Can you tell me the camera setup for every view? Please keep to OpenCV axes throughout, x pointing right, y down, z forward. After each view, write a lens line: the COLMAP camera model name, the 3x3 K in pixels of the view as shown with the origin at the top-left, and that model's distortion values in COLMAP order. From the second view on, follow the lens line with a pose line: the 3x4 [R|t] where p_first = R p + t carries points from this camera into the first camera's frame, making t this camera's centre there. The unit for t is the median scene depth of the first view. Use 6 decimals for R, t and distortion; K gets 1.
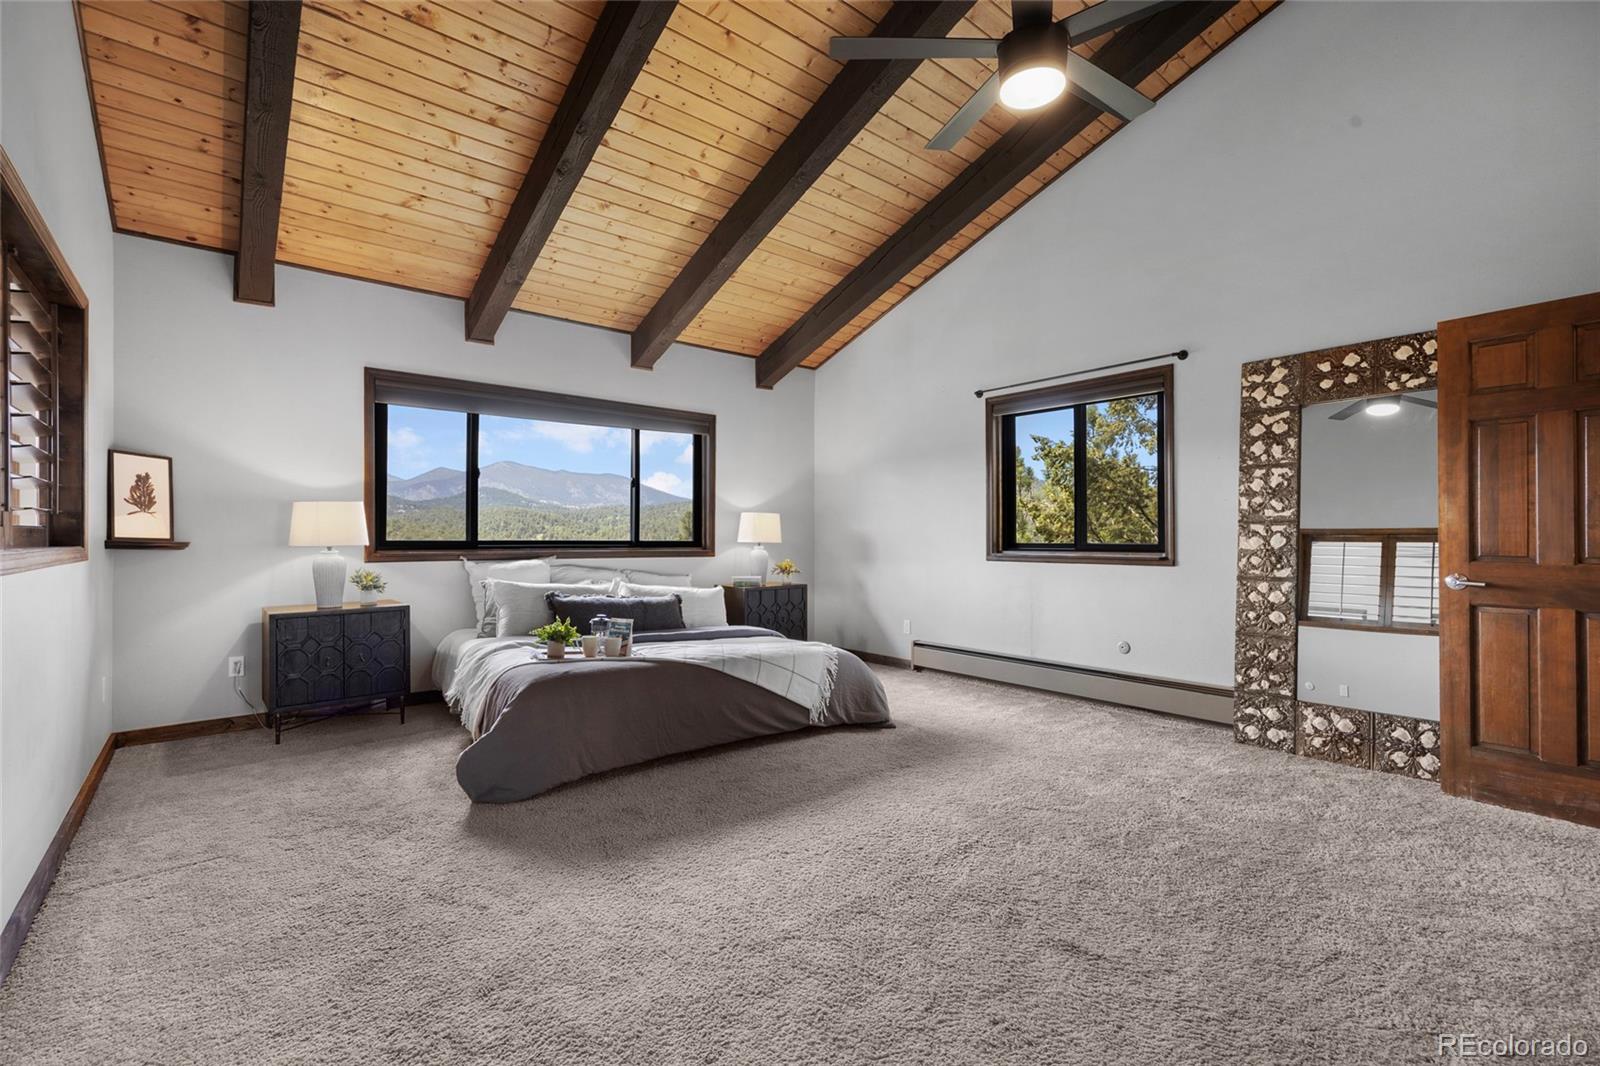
lens RADIAL K [[709.7, 0, 794.9], [0, 709.7, 533.5], [0, 0, 1]] dist [-0.001384, -0.000330]
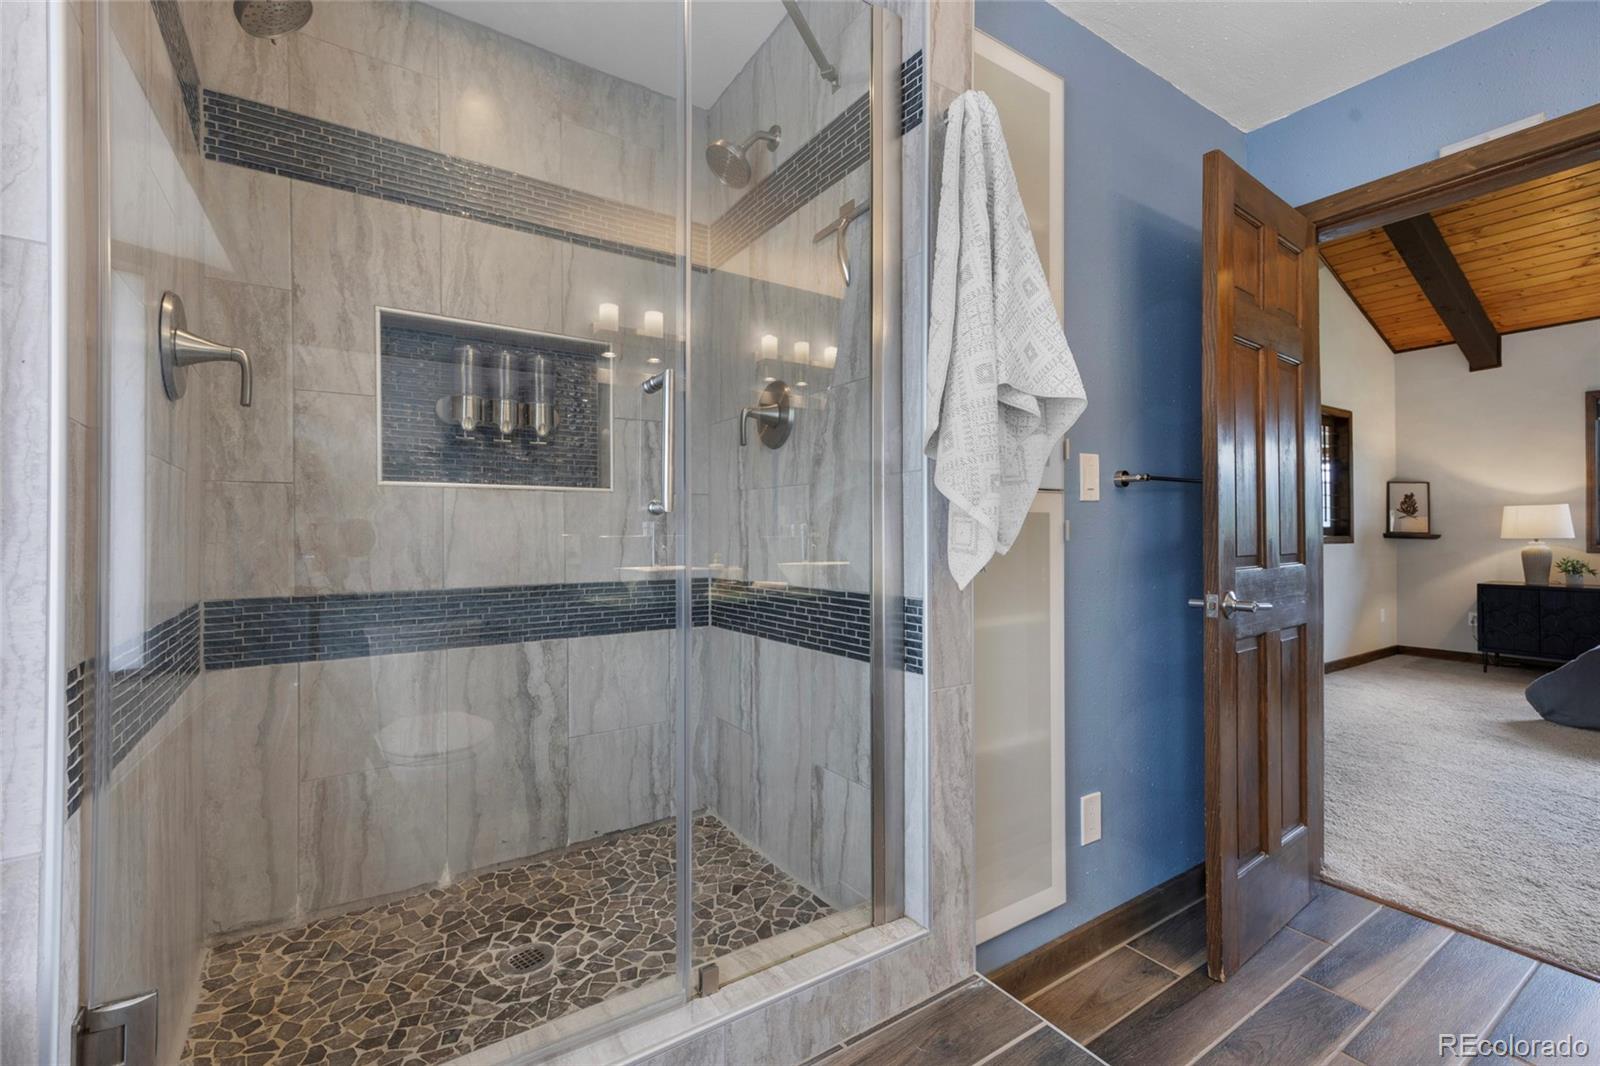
lens RADIAL K [[689.6, 0, 804.1], [0, 689.6, 532.2], [0, 0, 1]] dist [0.000655, 0.000226]
pose [[-0.091521, 0.000957, -0.995803, 0.801602], [0.006564, 0.999978, 0.000358, -0.002831], [0.995782, -0.006504, -0.091525, -0.264933]]
